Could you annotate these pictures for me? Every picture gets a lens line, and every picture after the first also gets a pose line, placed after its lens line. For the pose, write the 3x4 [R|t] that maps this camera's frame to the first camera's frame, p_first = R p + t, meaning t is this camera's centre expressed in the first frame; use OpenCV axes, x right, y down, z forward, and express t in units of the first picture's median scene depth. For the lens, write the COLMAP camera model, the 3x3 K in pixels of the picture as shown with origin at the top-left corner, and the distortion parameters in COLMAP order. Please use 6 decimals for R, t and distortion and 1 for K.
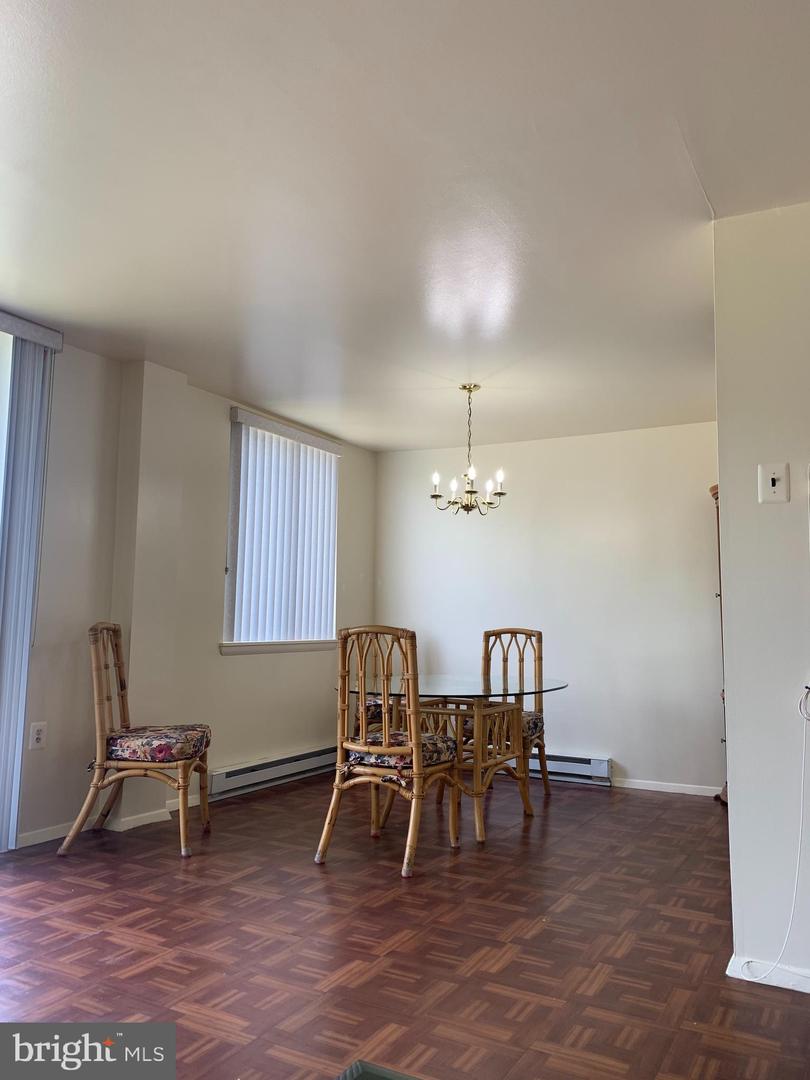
lens RADIAL K [[830.1, 0, 406.4], [0, 830.1, 536.3], [0, 0, 1]] dist [0.013484, 0.001741]
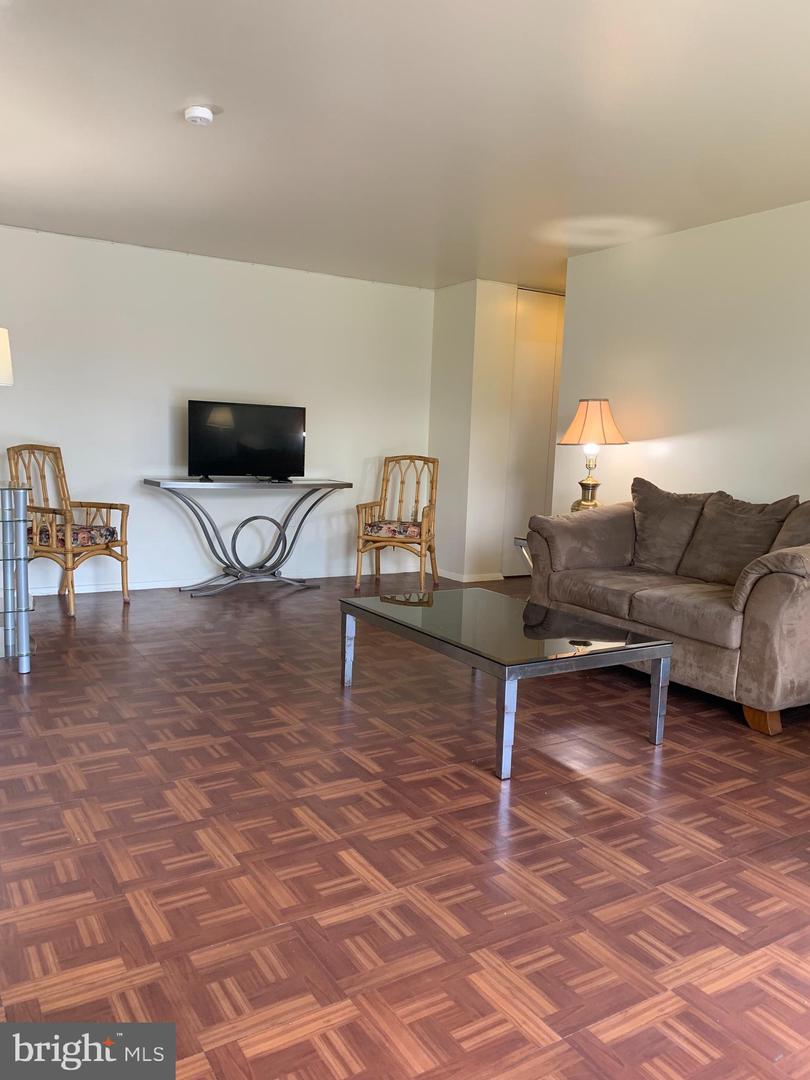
lens RADIAL K [[830.1, 0, 404.2], [0, 830.1, 540.6], [0, 0, 1]] dist [0.013484, 0.001741]
pose [[-0.877471, -0.109759, 0.466902, -0.456717], [-0.111377, 0.993483, 0.024231, 0.139092], [-0.466519, -0.030740, -0.883977, 1.727387]]
